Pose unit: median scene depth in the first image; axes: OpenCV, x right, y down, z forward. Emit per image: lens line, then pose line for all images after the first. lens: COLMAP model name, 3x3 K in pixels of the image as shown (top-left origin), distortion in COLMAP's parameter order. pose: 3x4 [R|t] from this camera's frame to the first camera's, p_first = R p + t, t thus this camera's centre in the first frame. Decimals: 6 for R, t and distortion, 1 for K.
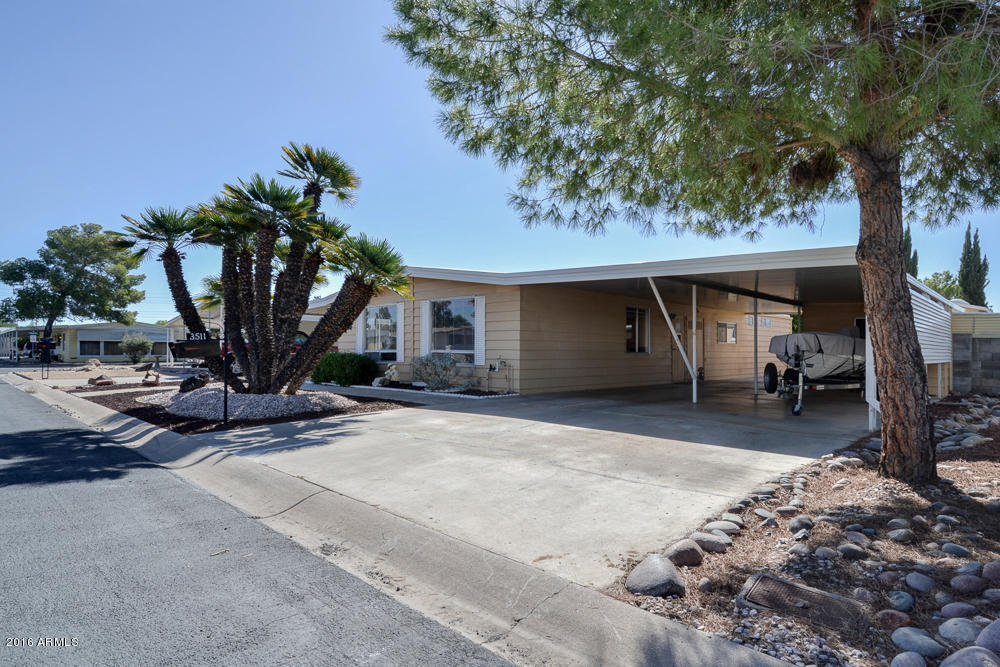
lens RADIAL K [[538.9, 0, 497.7], [0, 538.9, 334.3], [0, 0, 1]] dist [0.004012, 0.000141]
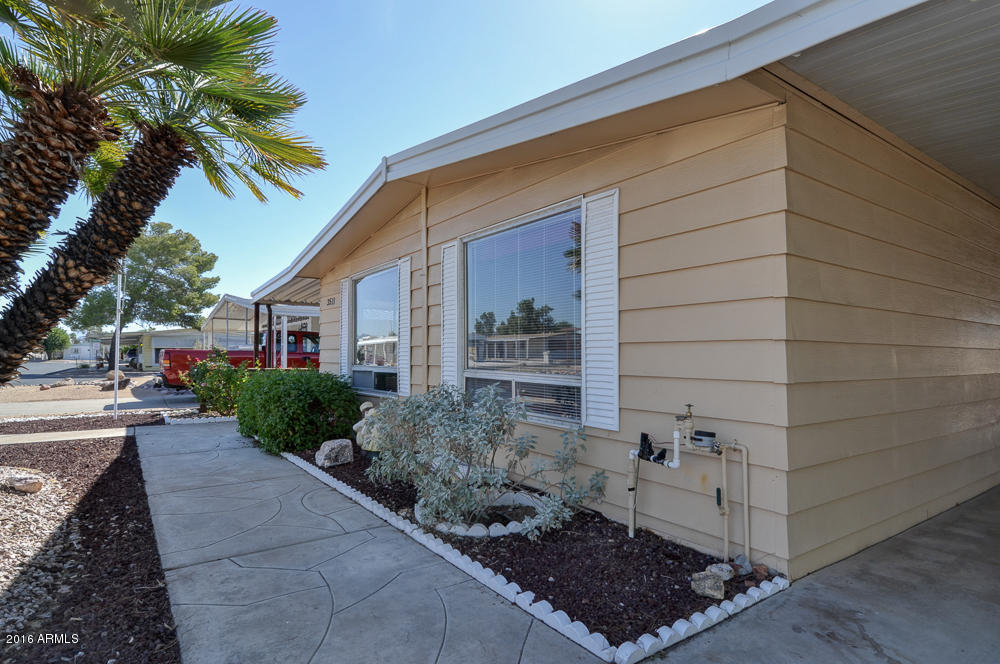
lens RADIAL K [[538.9, 0, 497.6], [0, 538.9, 333.4], [0, 0, 1]] dist [0.004012, 0.000141]
pose [[0.982540, -0.006935, -0.185925, -0.024952], [0.004354, 0.999888, -0.014285, 0.007182], [0.186003, 0.013226, 0.982460, 0.525932]]
